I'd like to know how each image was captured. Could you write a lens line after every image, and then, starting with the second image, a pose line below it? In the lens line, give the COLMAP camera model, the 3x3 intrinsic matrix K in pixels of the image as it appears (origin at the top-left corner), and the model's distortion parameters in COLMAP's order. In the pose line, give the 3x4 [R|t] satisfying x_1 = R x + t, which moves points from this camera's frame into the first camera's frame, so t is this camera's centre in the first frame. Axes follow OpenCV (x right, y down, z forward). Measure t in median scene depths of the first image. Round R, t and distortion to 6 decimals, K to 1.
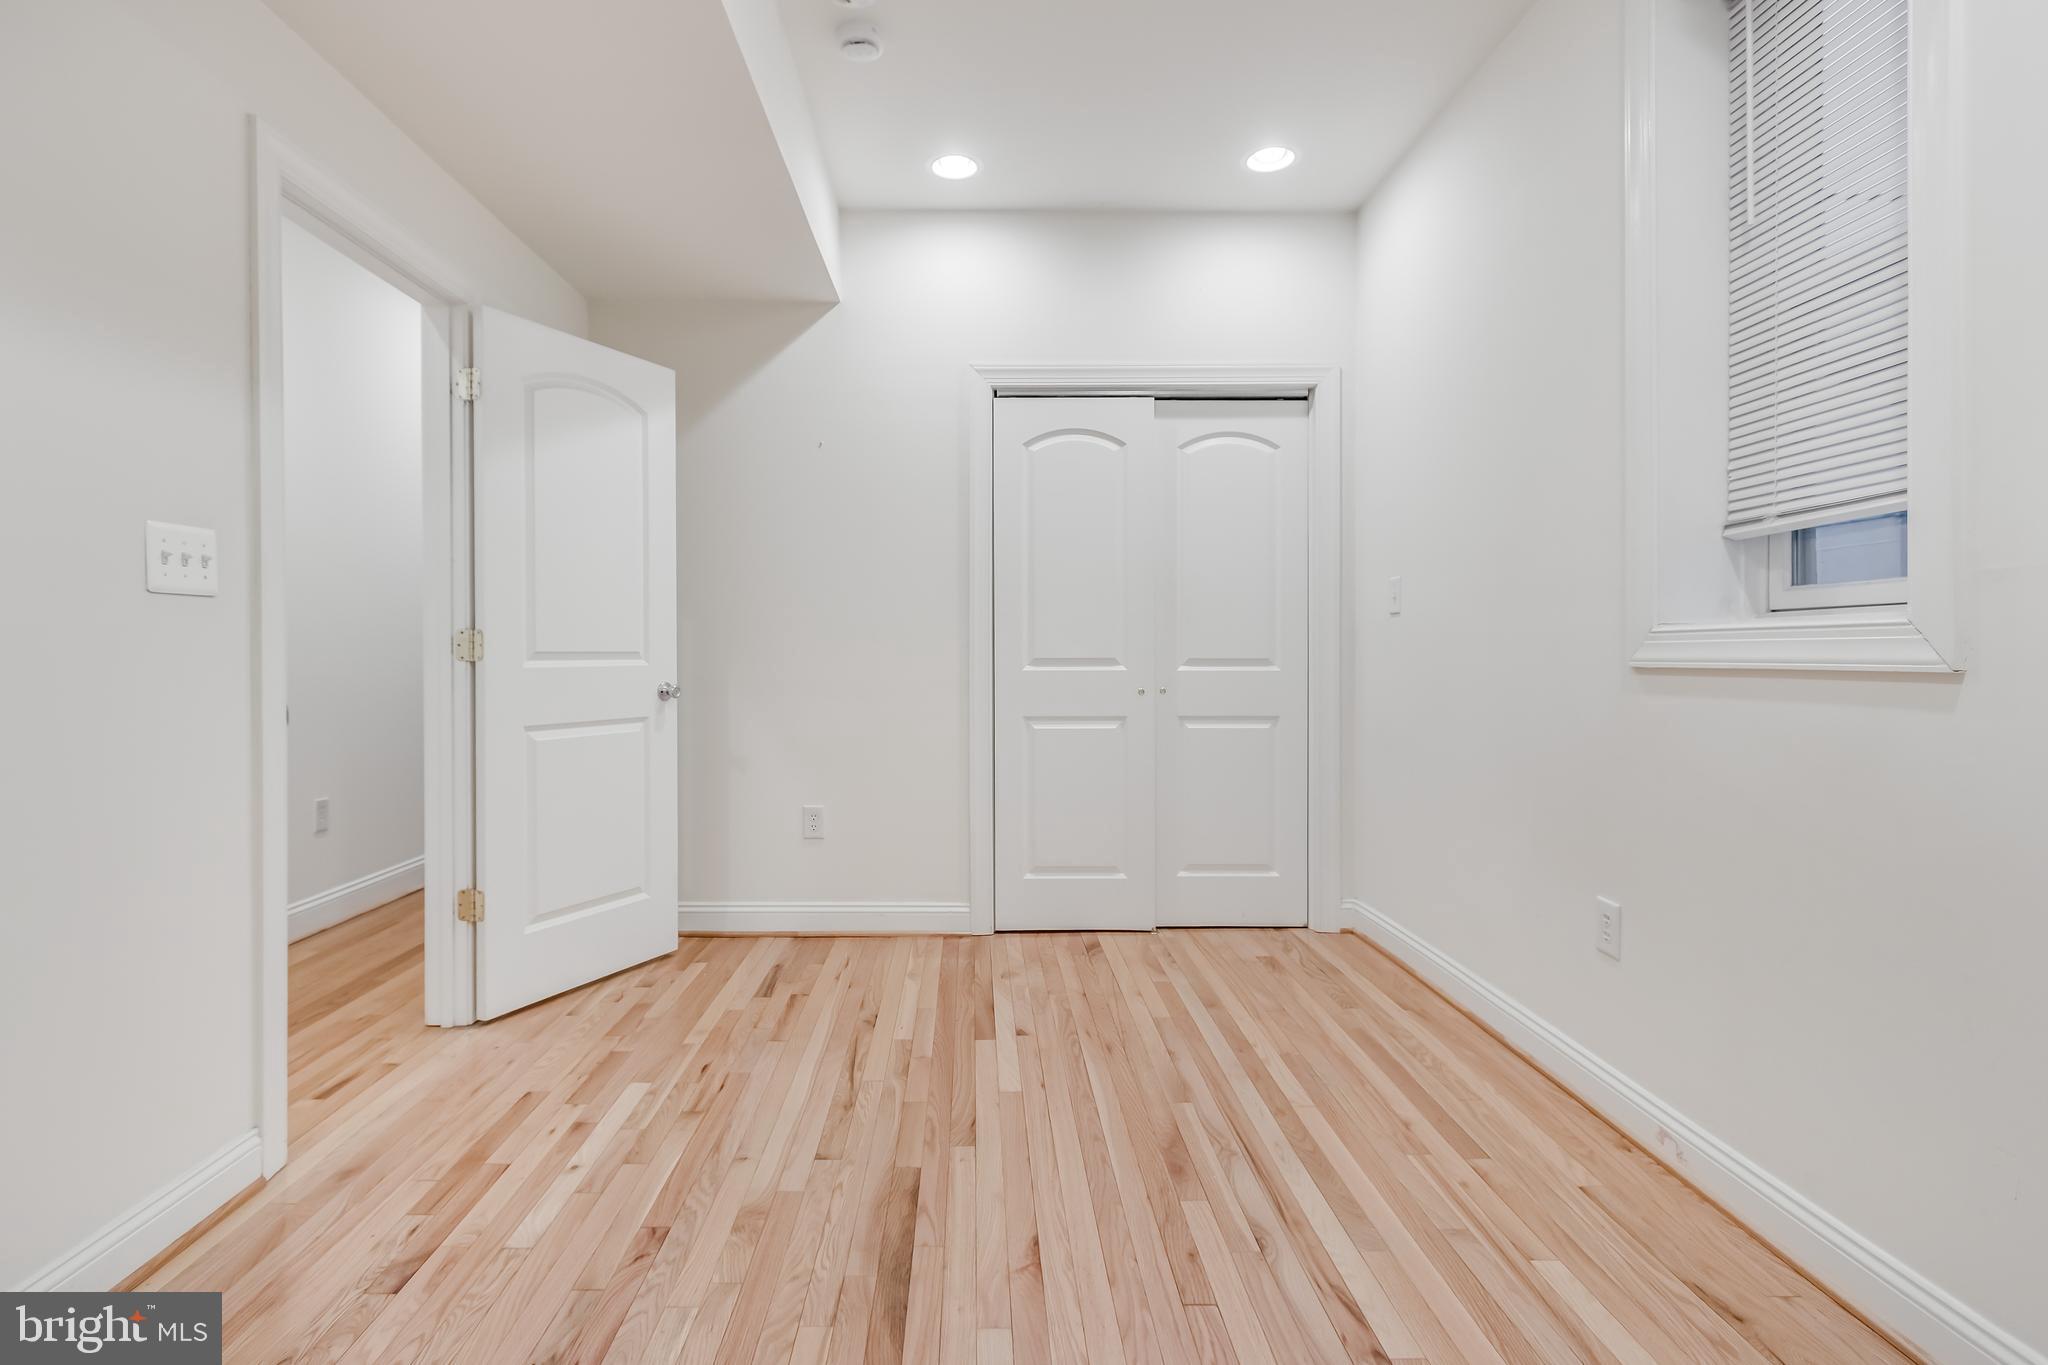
lens RADIAL K [[954.3, 0, 1009.0], [0, 954.3, 691.5], [0, 0, 1]] dist [0.009746, -0.000473]
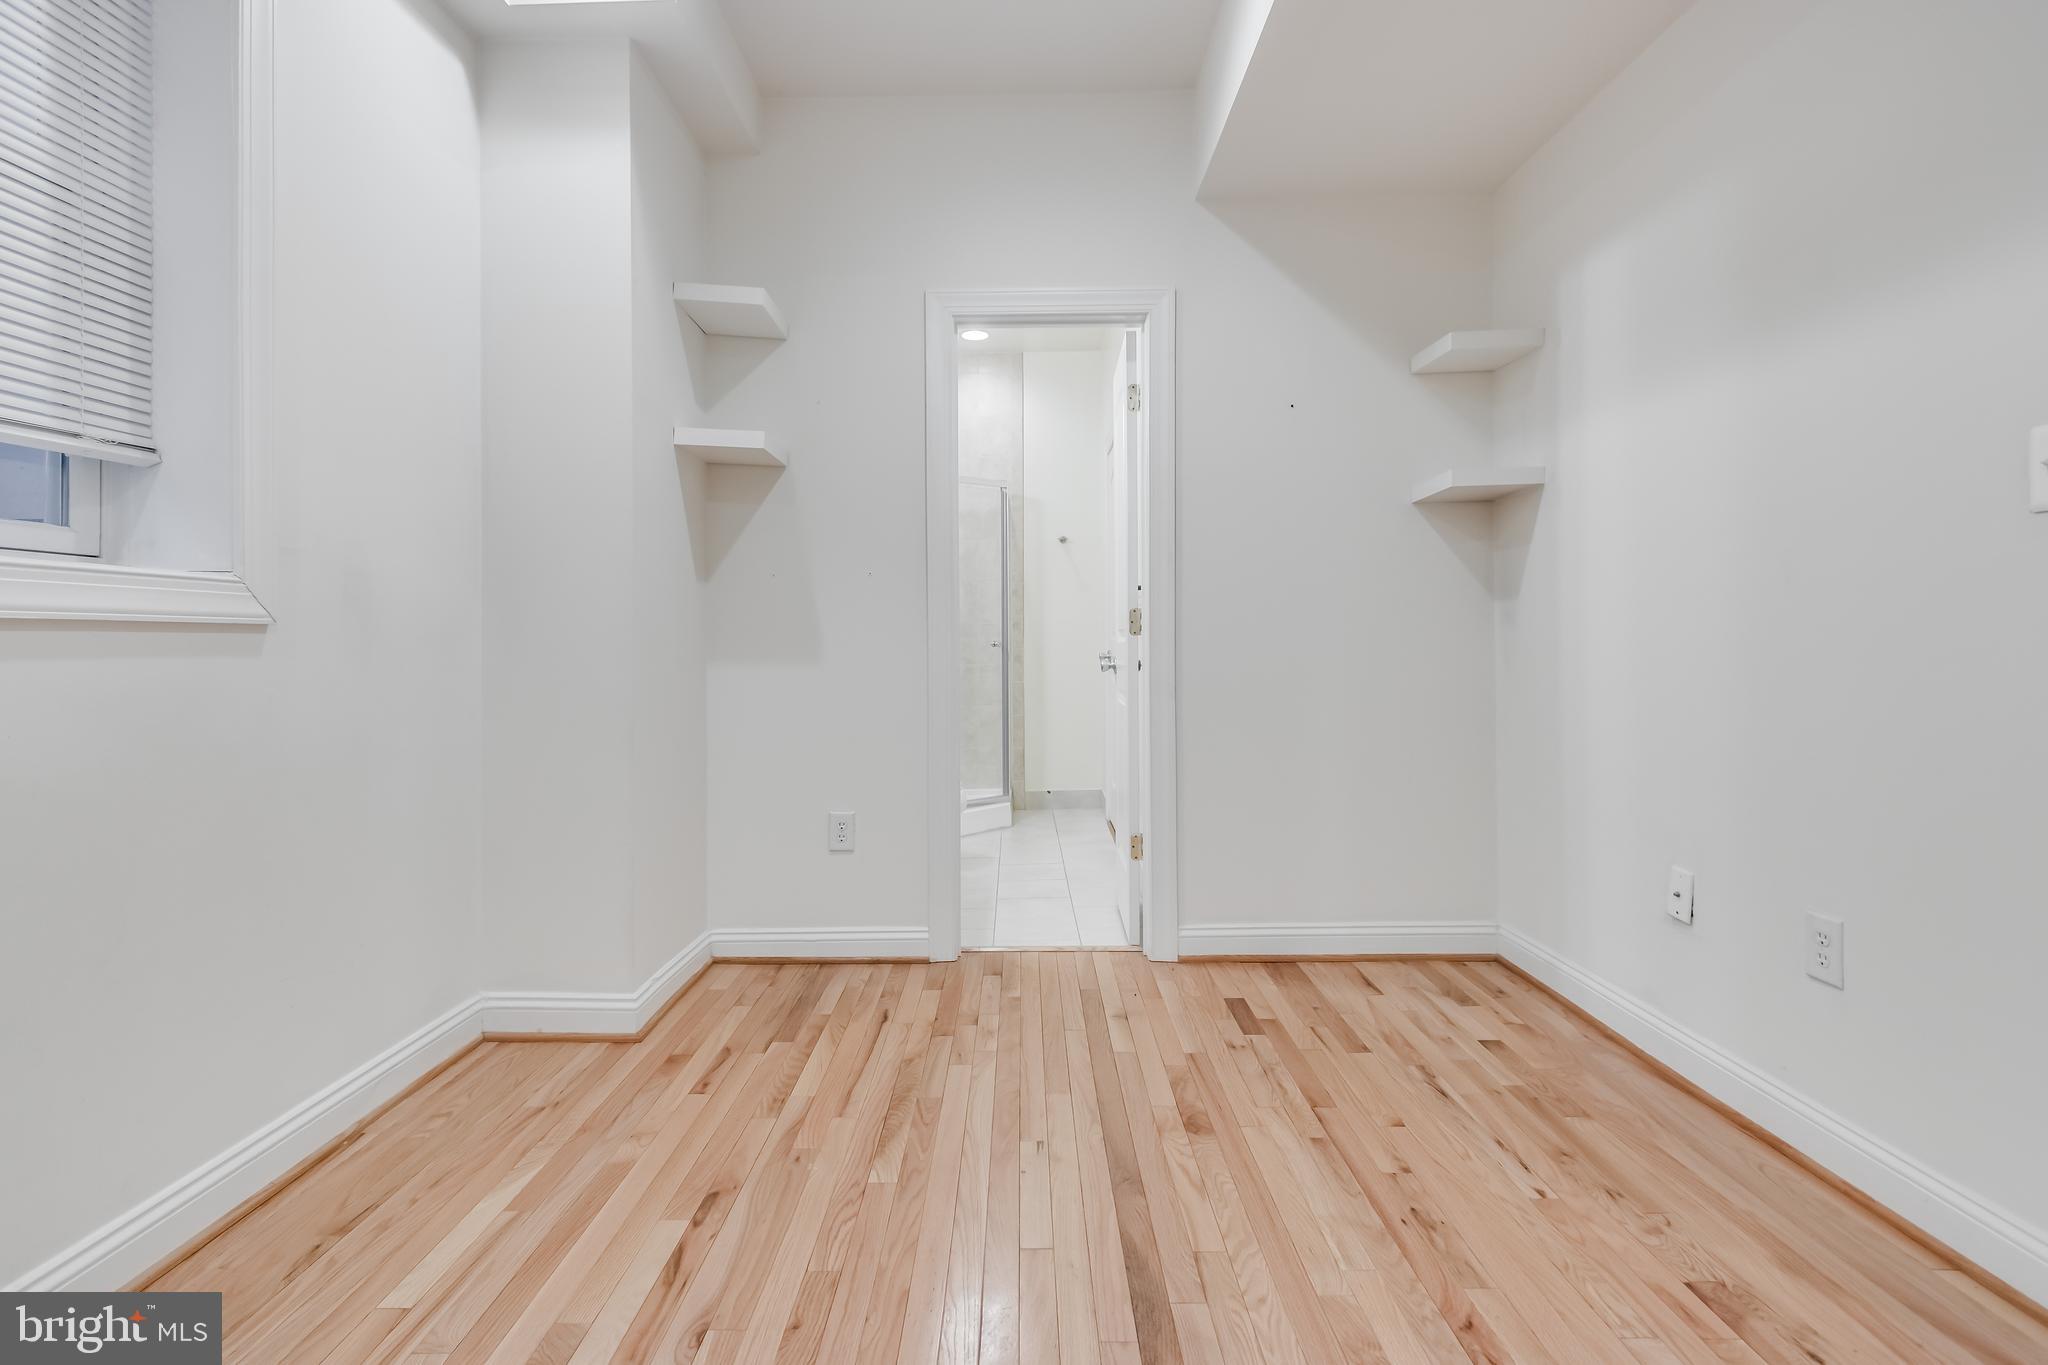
lens RADIAL K [[951.6, 0, 1003.2], [0, 951.6, 669.0], [0, 0, 1]] dist [0.010087, 0.000107]
pose [[-0.998381, 0.006186, 0.056542, -0.039097], [0.009647, 0.998082, 0.061144, -0.024538], [-0.056056, 0.061590, -0.996526, 1.874539]]
